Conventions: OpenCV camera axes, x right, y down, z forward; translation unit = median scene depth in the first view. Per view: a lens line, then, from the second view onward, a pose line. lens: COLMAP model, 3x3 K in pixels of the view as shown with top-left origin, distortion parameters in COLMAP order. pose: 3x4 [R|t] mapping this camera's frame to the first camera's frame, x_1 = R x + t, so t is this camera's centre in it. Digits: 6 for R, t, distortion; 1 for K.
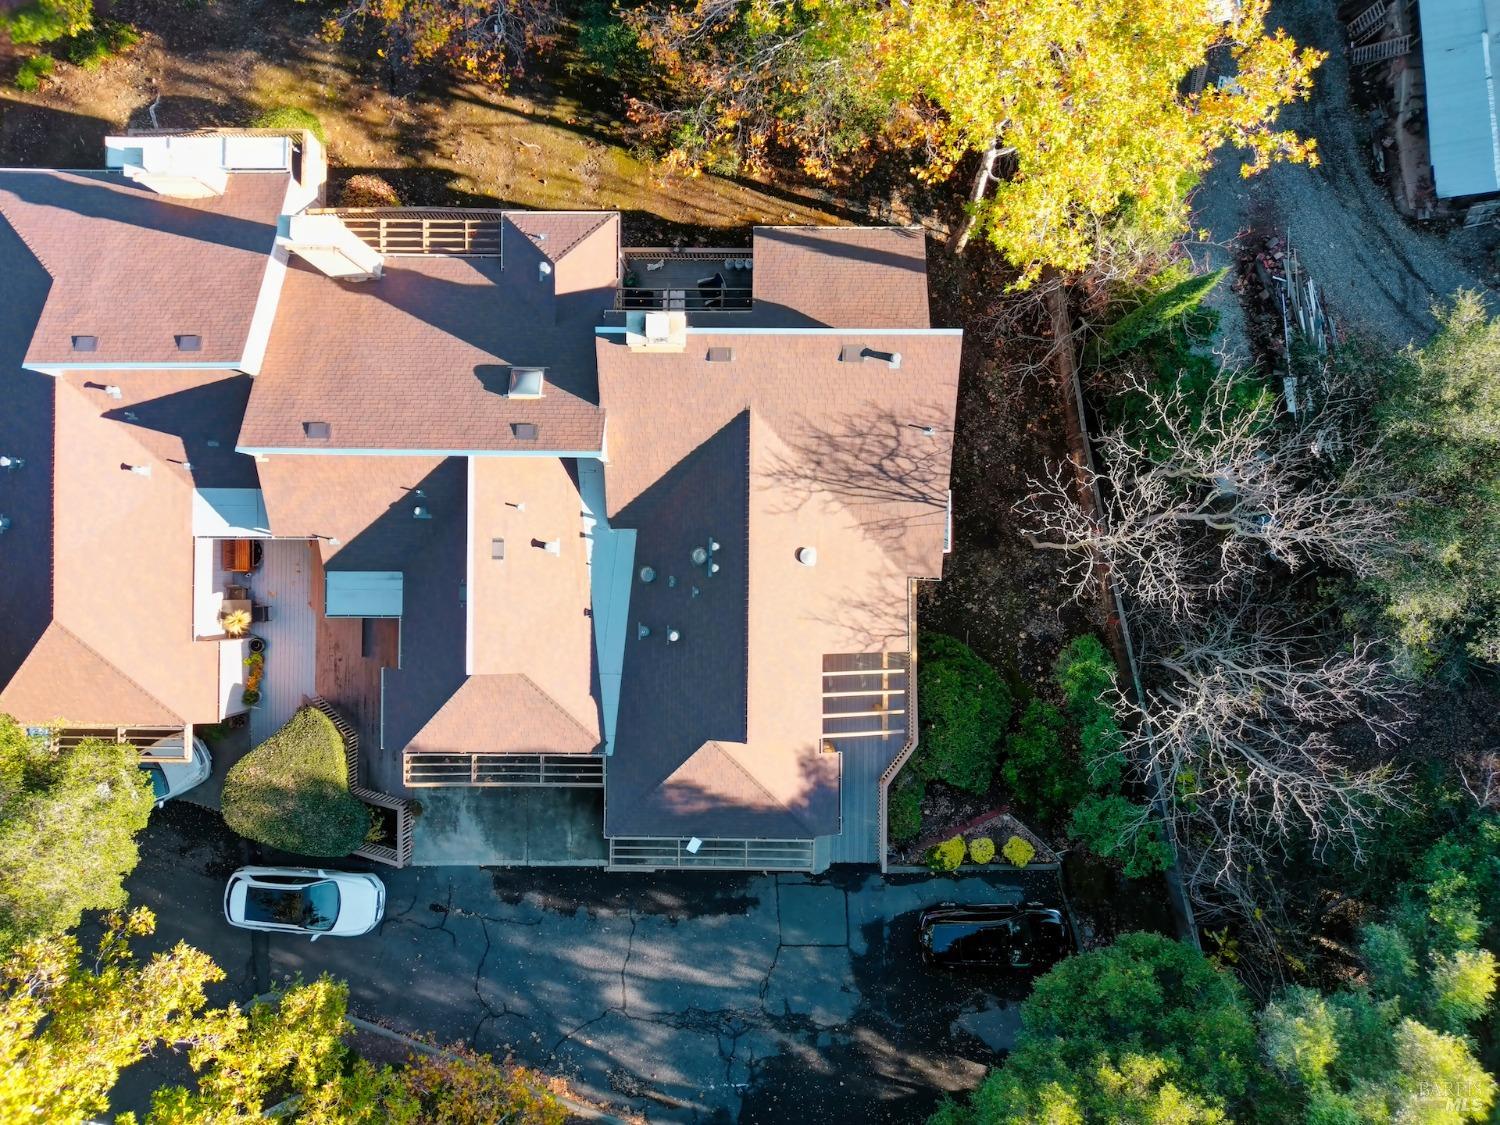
lens RADIAL K [[1114.7, 0, 752.0], [0, 1114.7, 567.4], [0, 0, 1]] dist [0.116020, -0.183141]
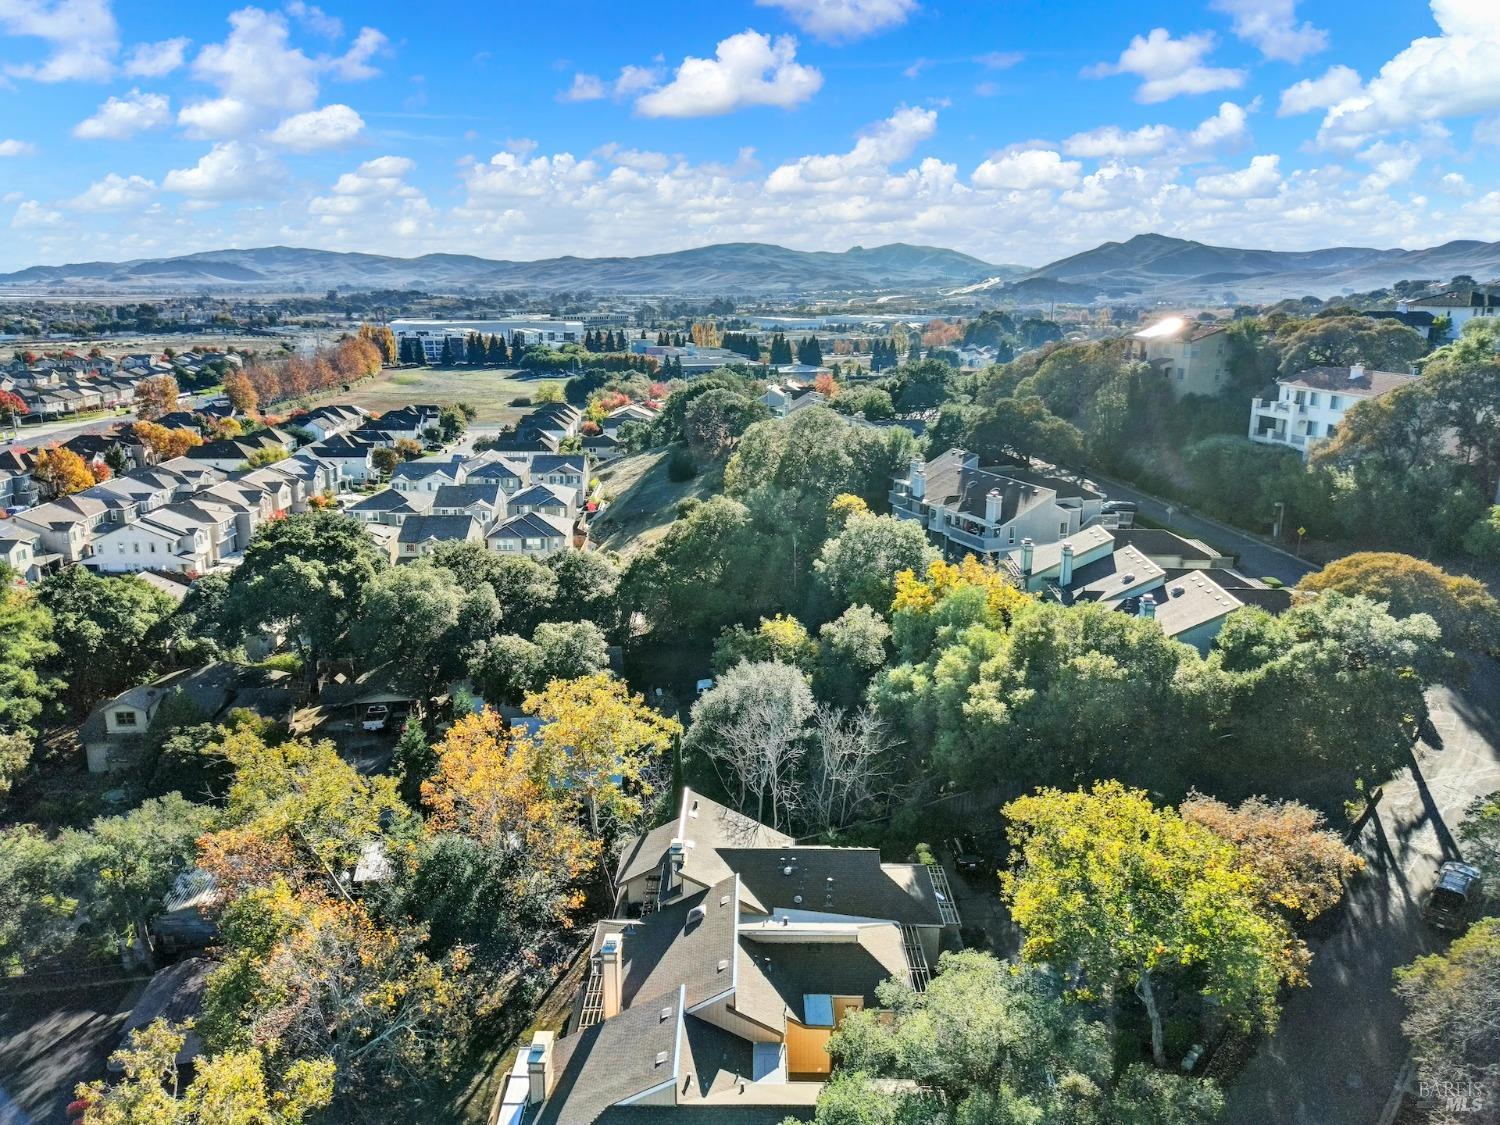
lens RADIAL K [[1114.7, 0, 752.0], [0, 1114.7, 567.4], [0, 0, 1]] dist [0.116020, -0.183141]
pose [[-0.004907, -0.244447, 0.969650, -1.784812], [0.999873, 0.013511, 0.008466, -0.094790], [-0.015170, 0.969569, 0.244349, 0.001446]]
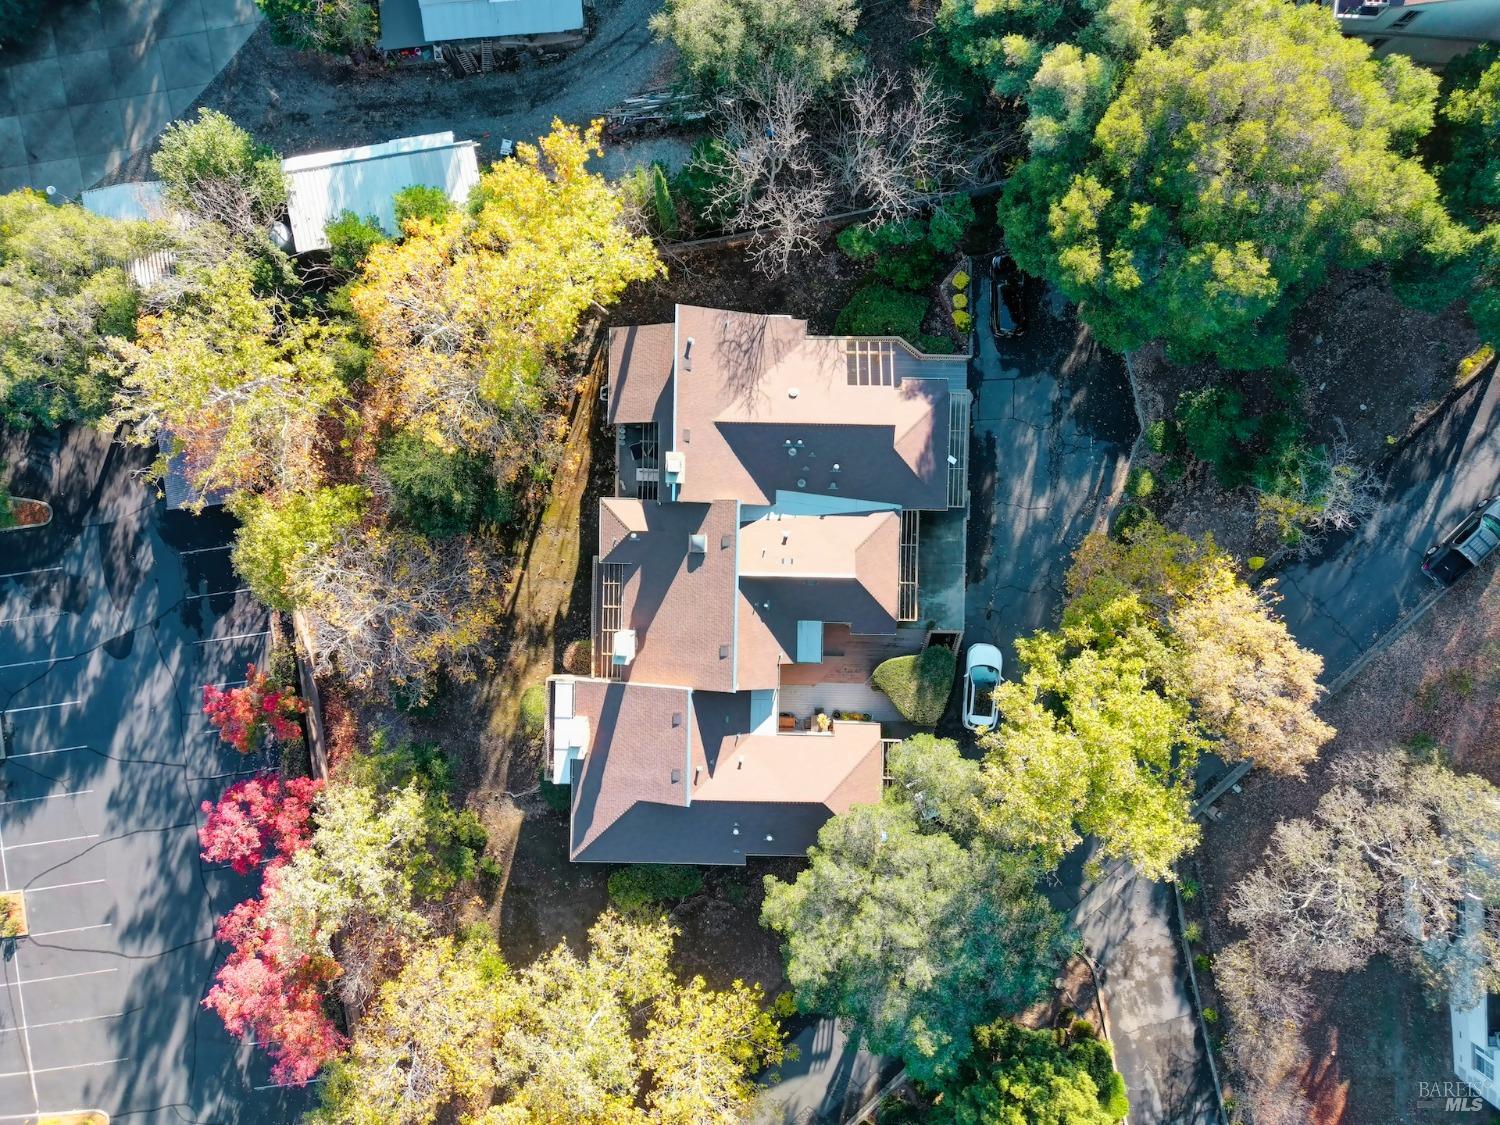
lens RADIAL K [[1114.7, 0, 752.0], [0, 1114.7, 567.4], [0, 0, 1]] dist [0.116020, -0.183141]
pose [[0.012628, -0.999919, 0.001432, -0.234680], [0.999914, 0.012632, 0.003455, -0.079220], [-0.003473, 0.001388, 0.999993, -0.809013]]
